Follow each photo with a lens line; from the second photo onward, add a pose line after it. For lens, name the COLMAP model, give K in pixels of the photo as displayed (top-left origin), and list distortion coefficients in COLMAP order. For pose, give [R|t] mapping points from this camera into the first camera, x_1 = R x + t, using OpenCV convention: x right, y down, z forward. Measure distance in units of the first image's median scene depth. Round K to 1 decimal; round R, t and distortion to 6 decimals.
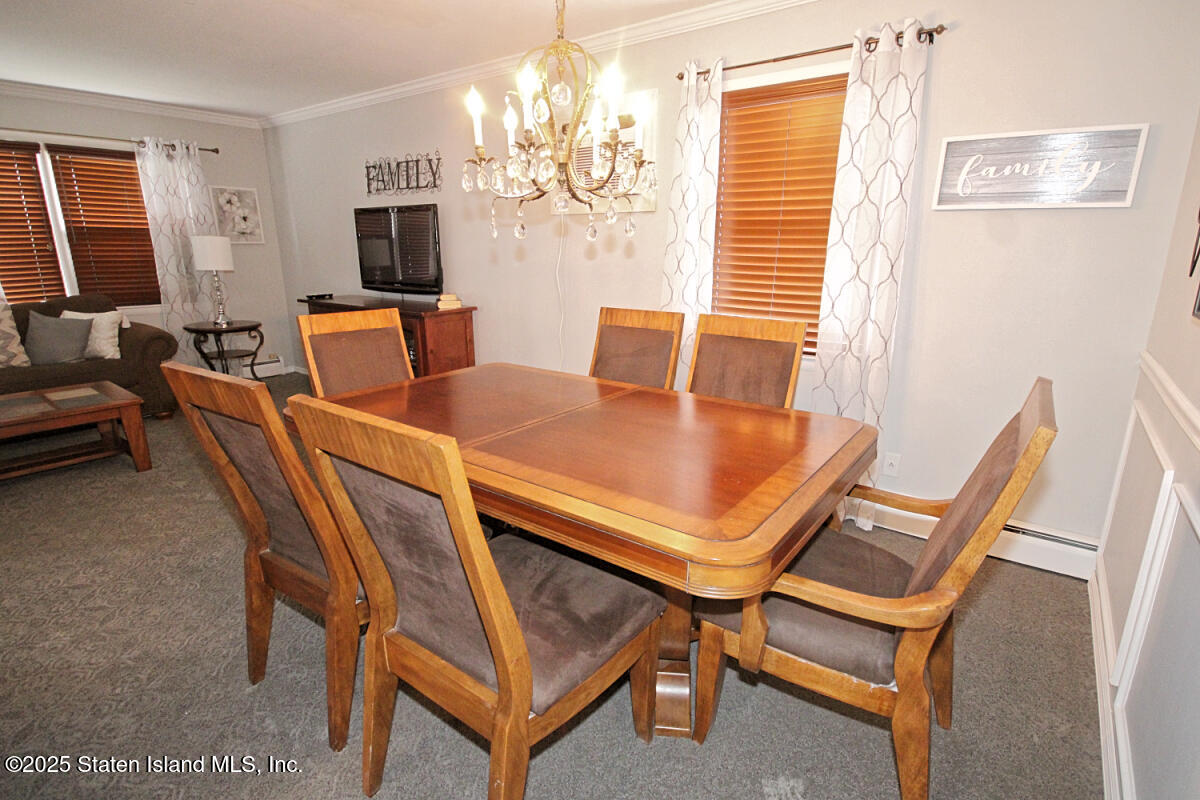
lens RADIAL K [[581.5, 0, 600.0], [0, 581.5, 400.0], [0, 0, 1]] dist [0.021350, -0.015586]
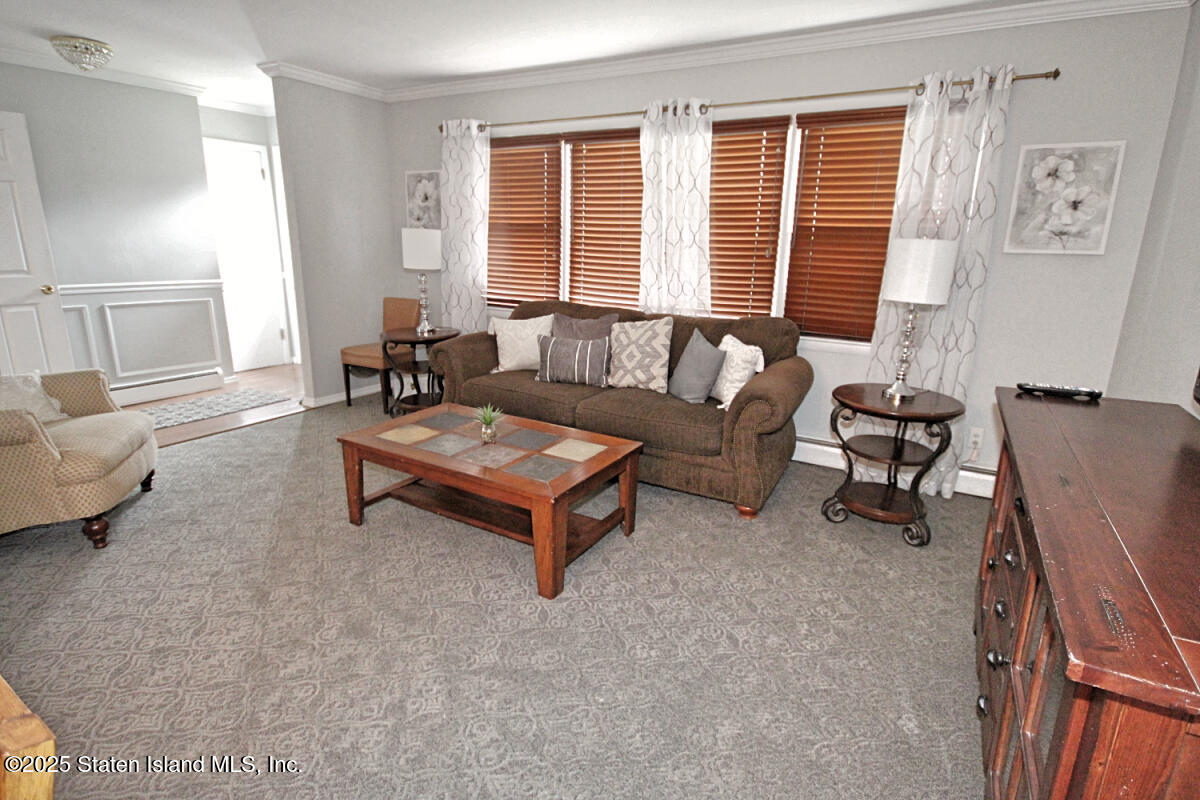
lens RADIAL K [[612.3, 0, 600.0], [0, 612.3, 400.0], [0, 0, 1]] dist [0.002785, 0.000568]
pose [[0.124465, 0.248055, -0.960717, -0.122748], [-0.272969, 0.939445, 0.207199, -0.168329], [0.953937, 0.236457, 0.184639, 0.620169]]
